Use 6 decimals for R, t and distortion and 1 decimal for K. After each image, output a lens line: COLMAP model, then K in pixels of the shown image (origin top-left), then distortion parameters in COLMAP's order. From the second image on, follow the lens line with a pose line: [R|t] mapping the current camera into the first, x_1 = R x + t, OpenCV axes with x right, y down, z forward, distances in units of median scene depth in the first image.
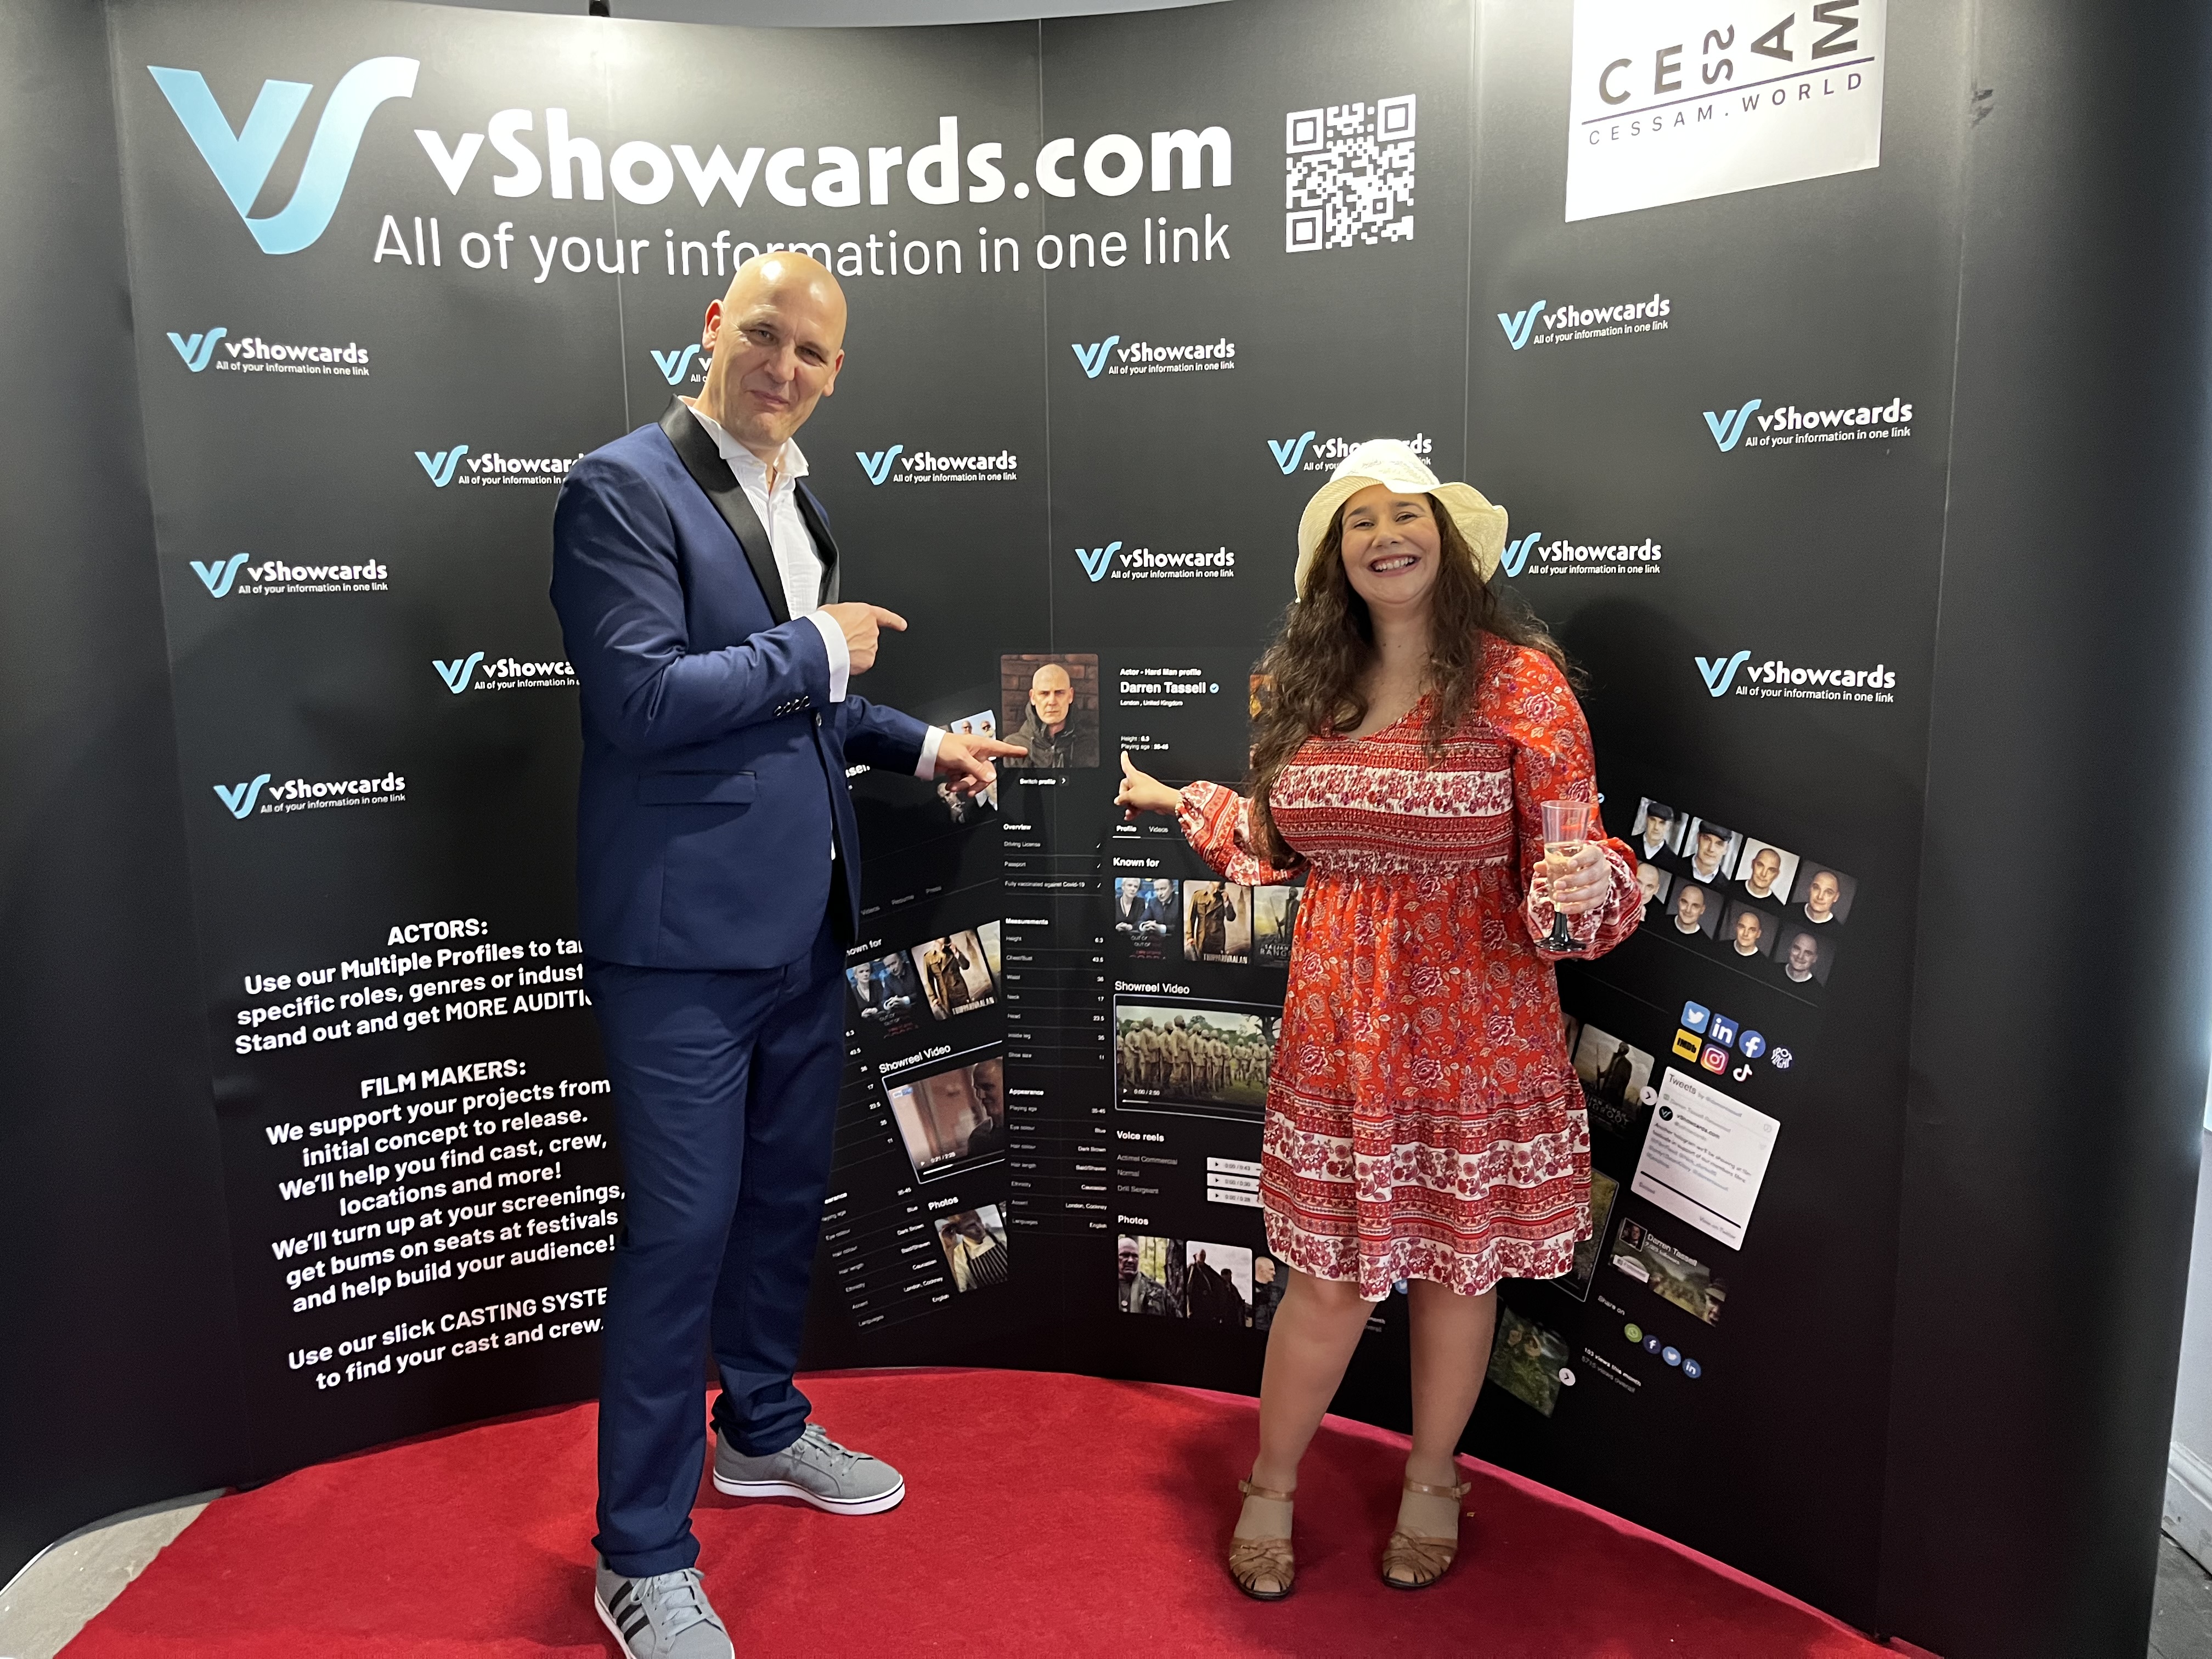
lens RADIAL K [[1697.9, 0, 1096.7], [0, 1697.9, 811.4], [0, 0, 1]] dist [0.038830, -0.039458]
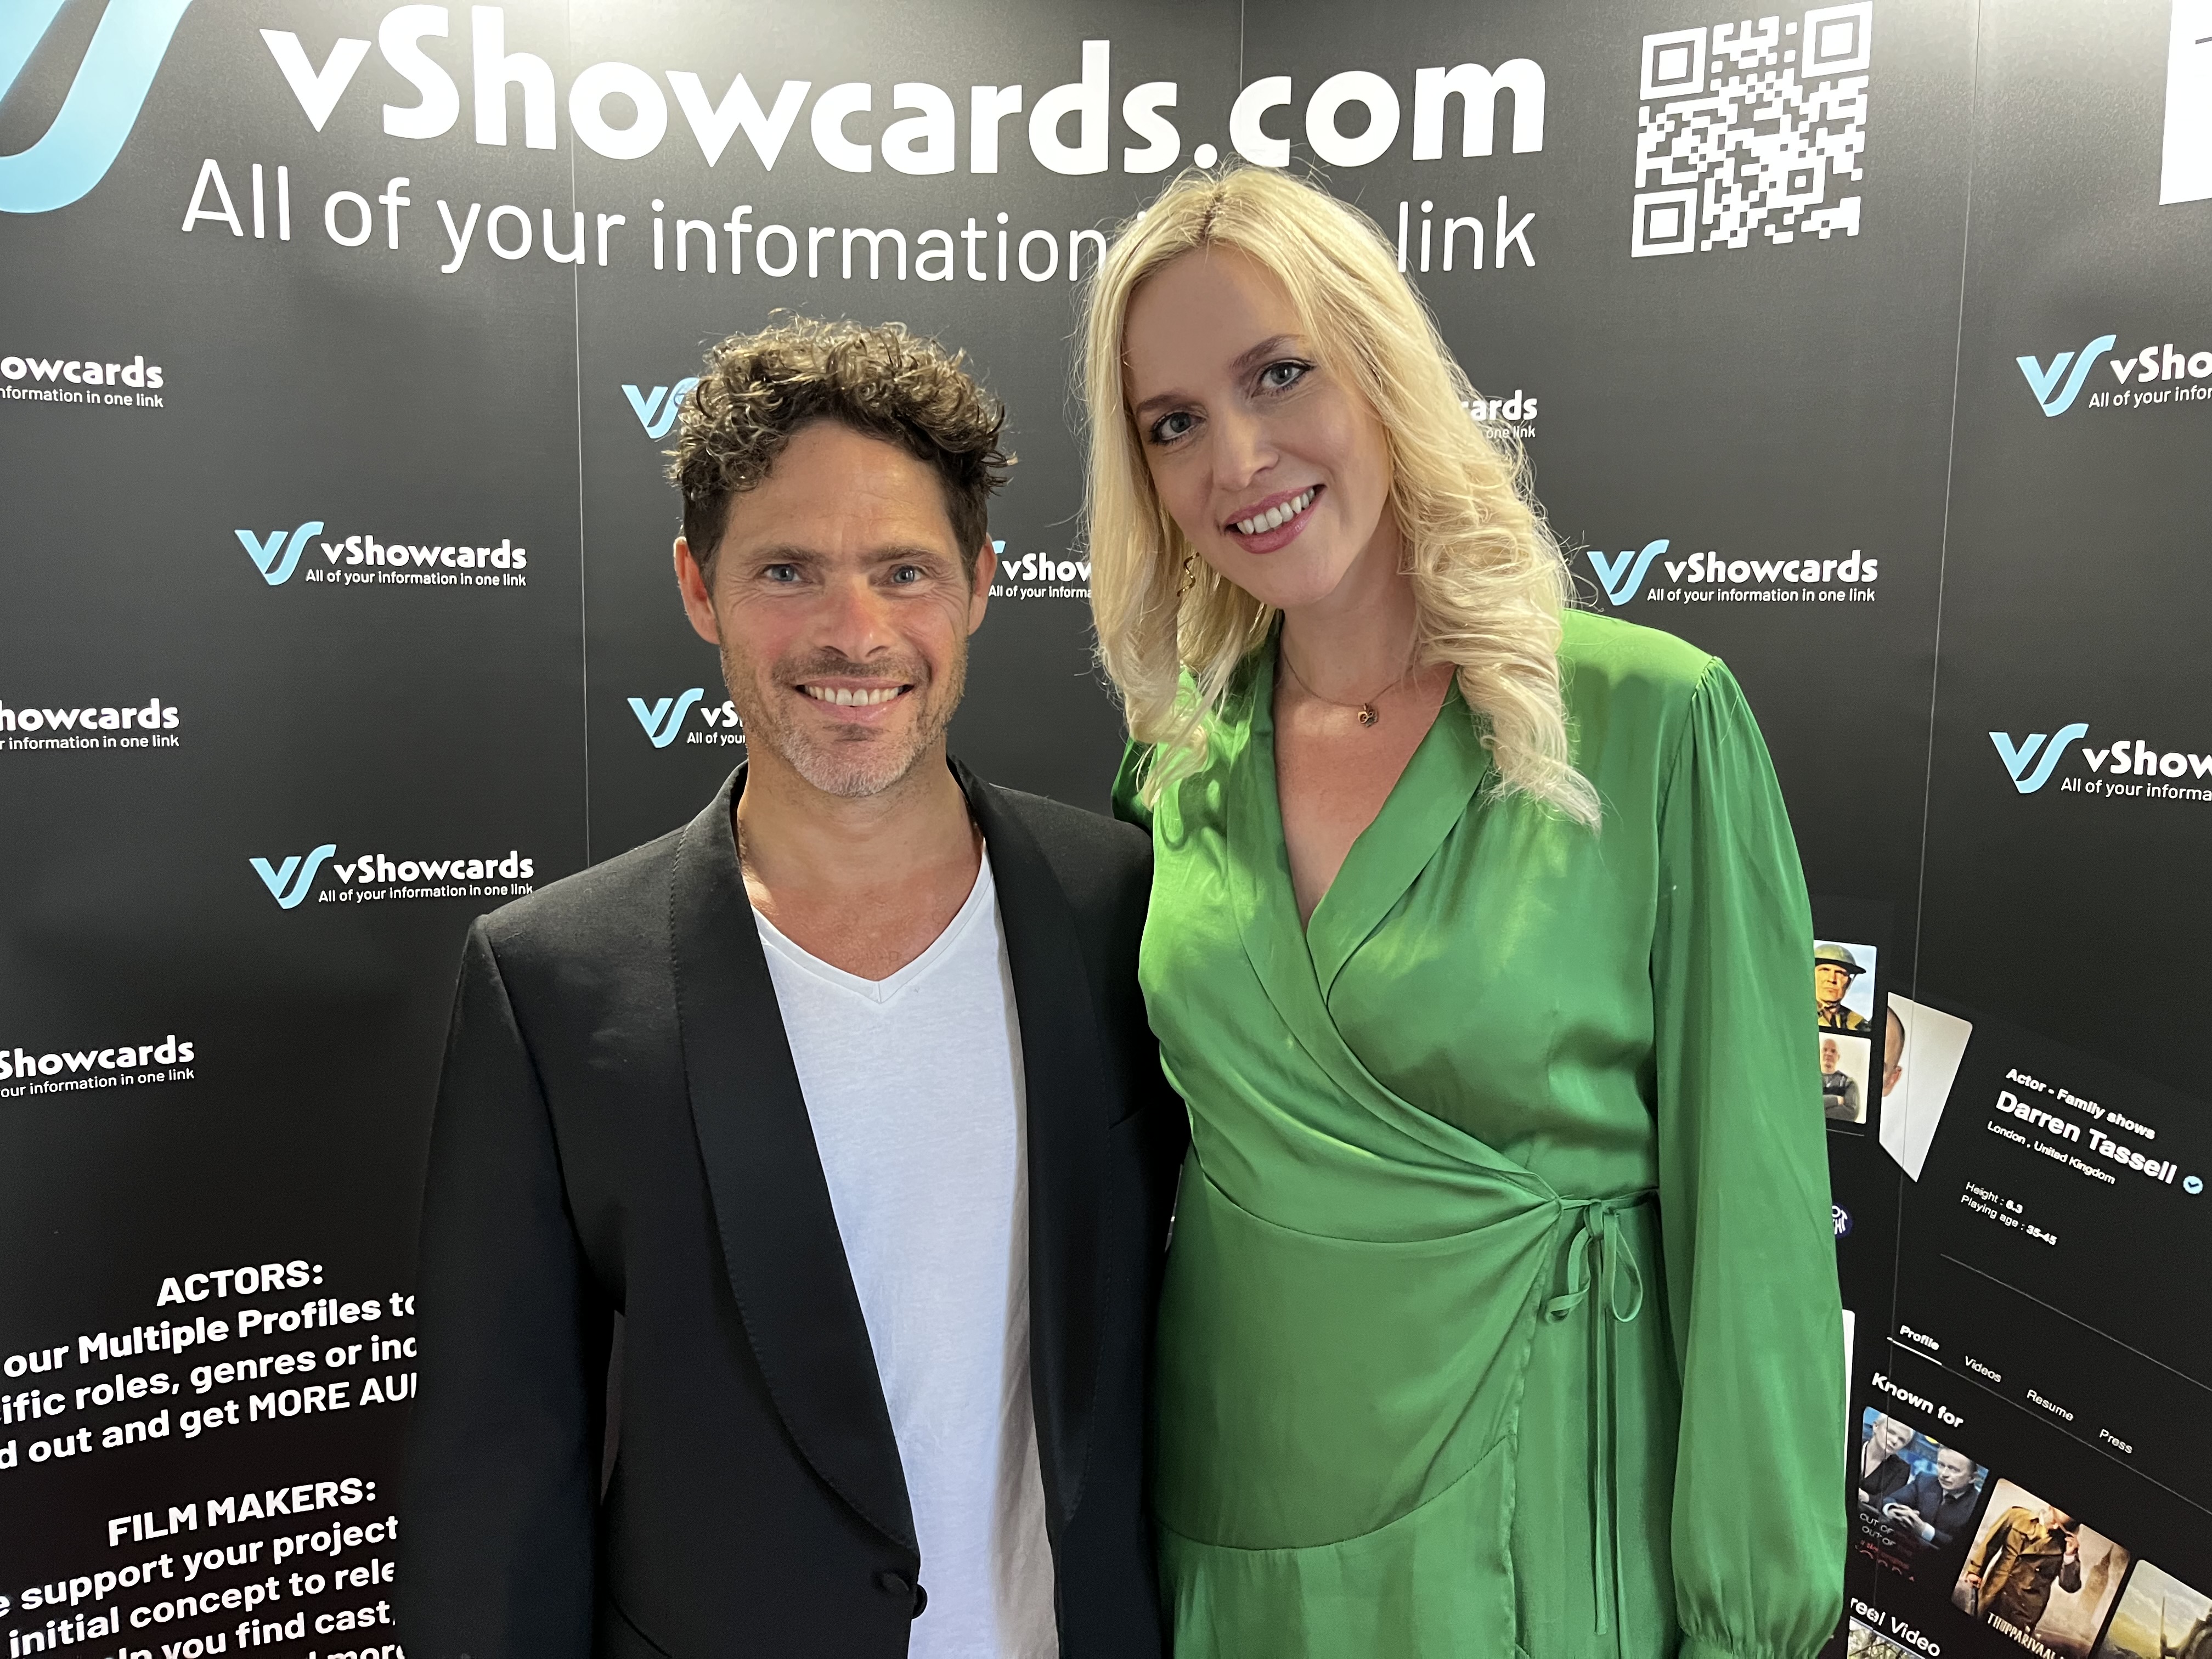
lens RADIAL K [[1697.9, 0, 1131.9], [0, 1697.9, 804.8], [0, 0, 1]] dist [0.038830, -0.039458]
pose [[0.999366, 0.032668, -0.014182, -0.056022], [-0.033335, 0.998210, -0.049649, -0.088778], [0.012534, 0.050090, 0.998666, 0.377856]]
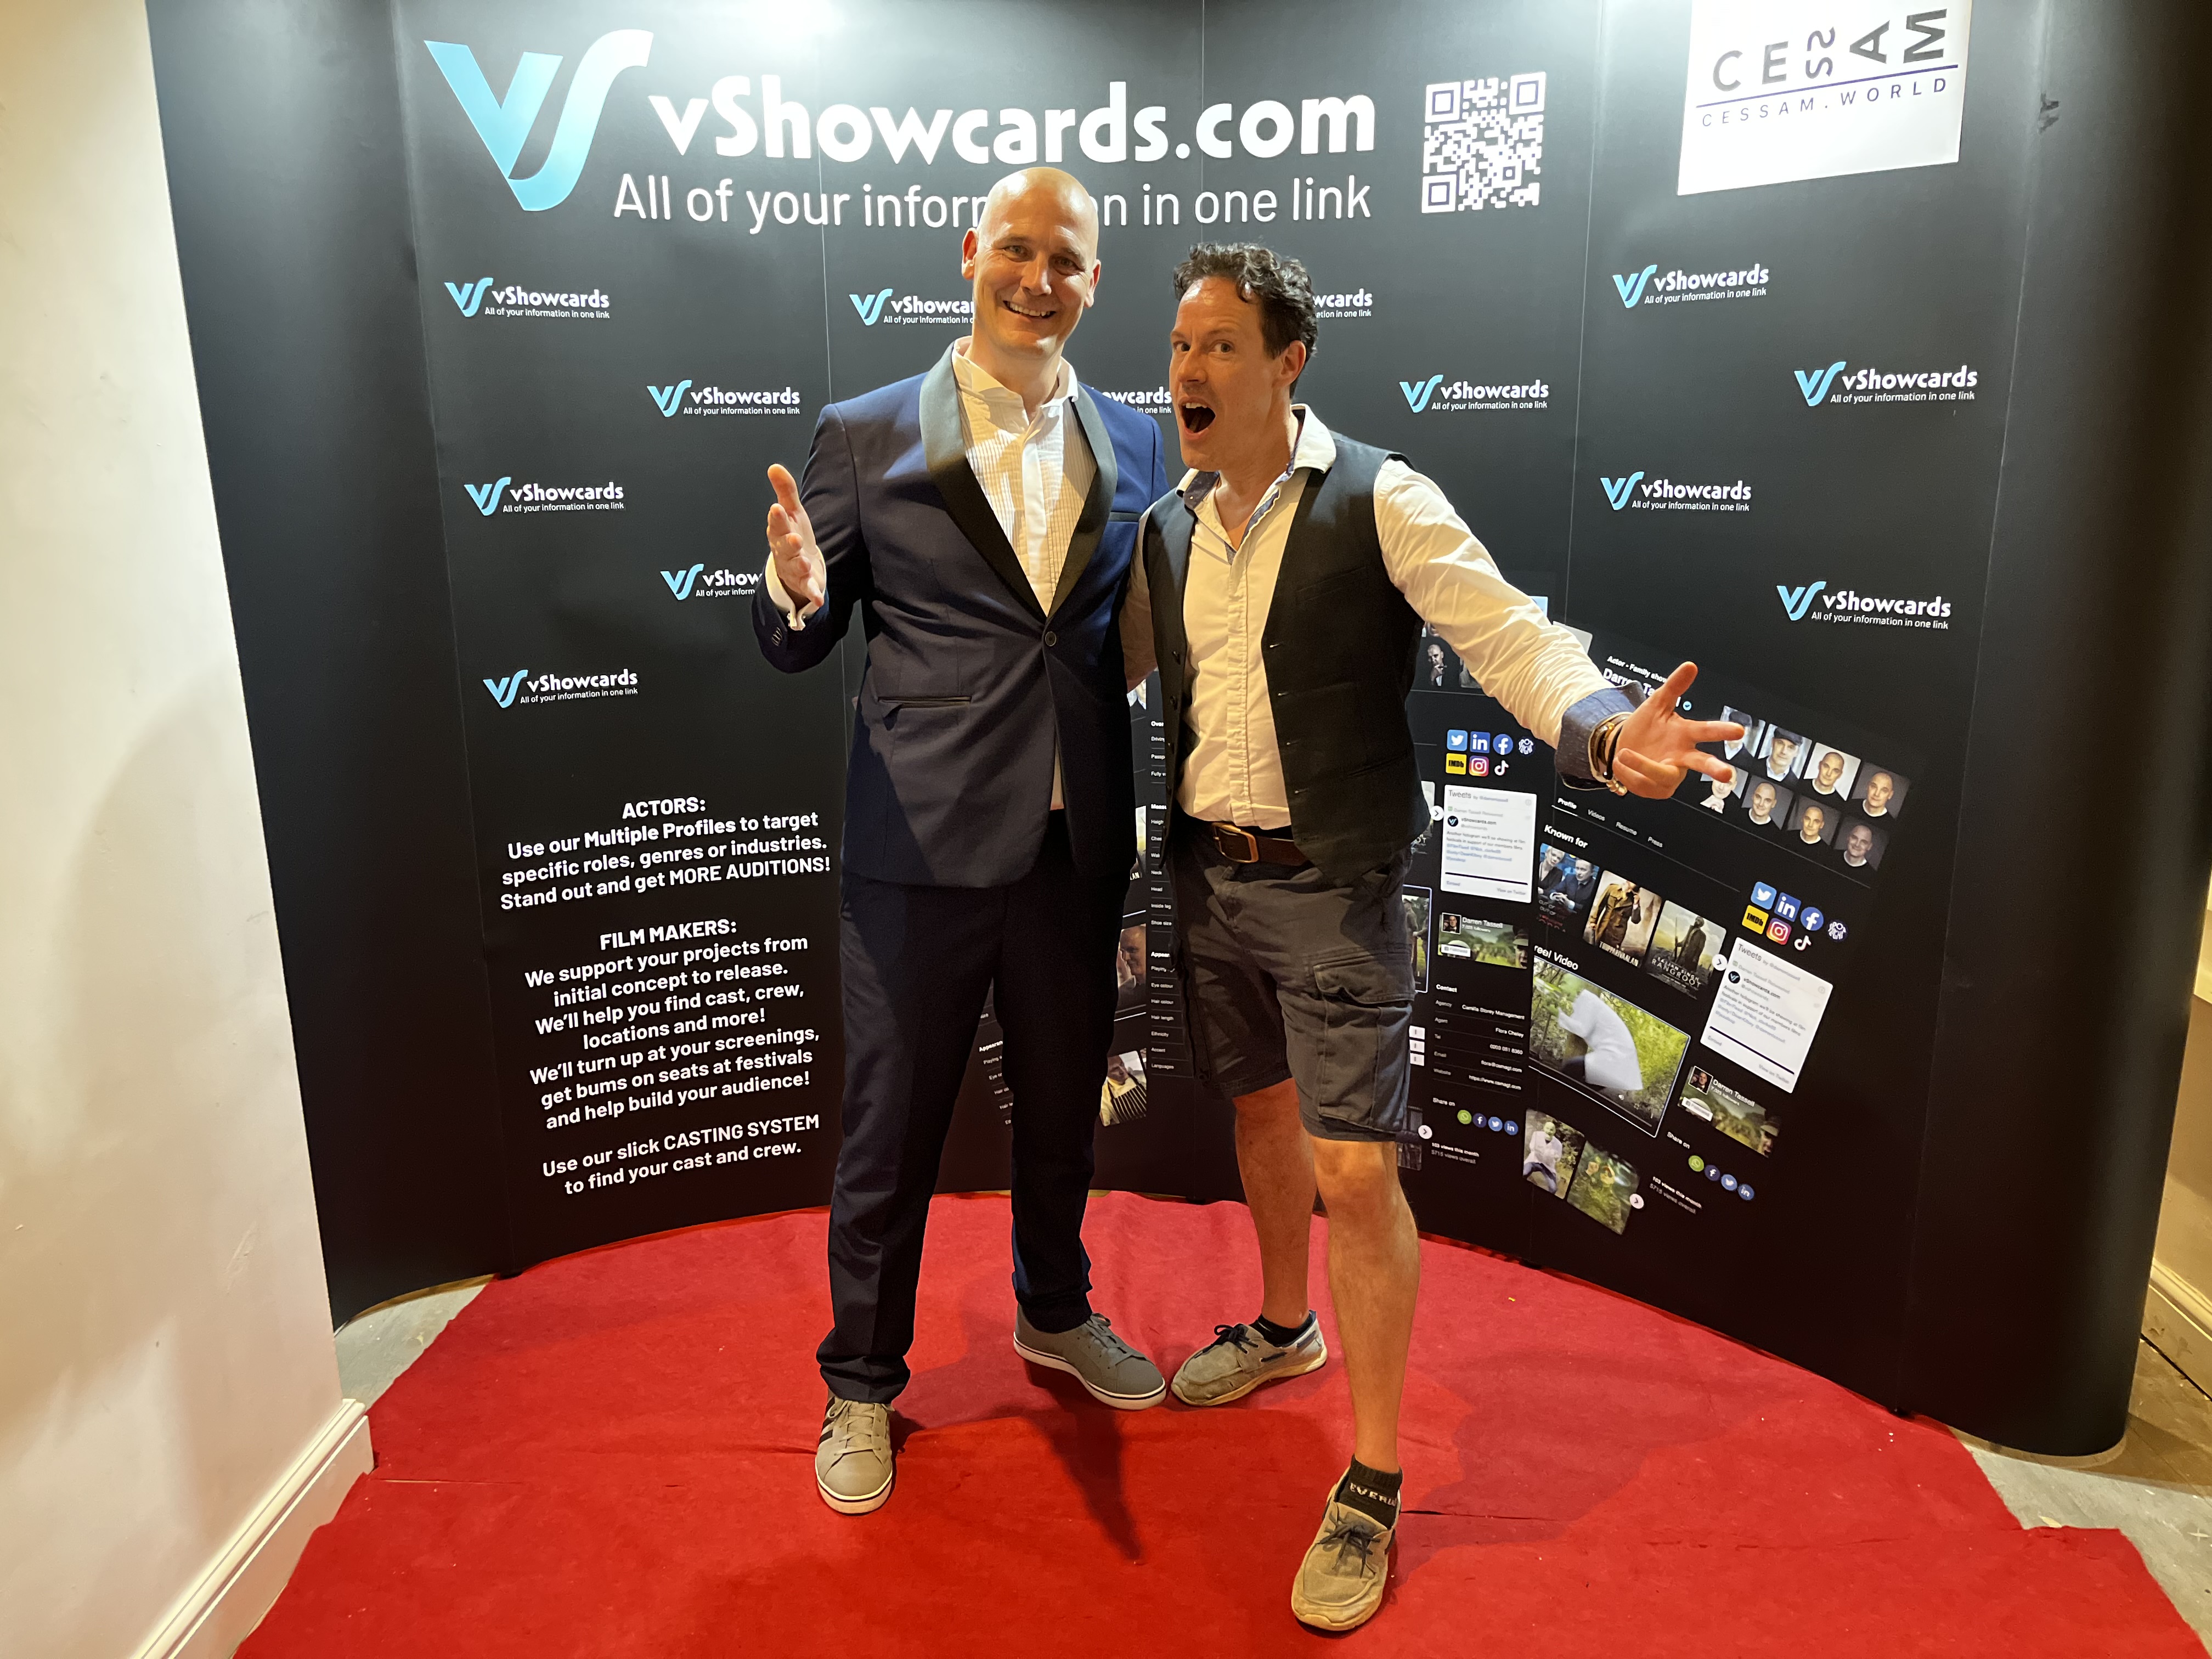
lens RADIAL K [[1697.9, 0, 1111.9], [0, 1697.9, 824.0], [0, 0, 1]] dist [0.038830, -0.039458]
pose [[0.999806, 0.013766, -0.014068, -0.070149], [-0.012669, 0.997081, 0.075297, -0.009386], [0.015064, -0.075104, 0.997062, -0.148365]]
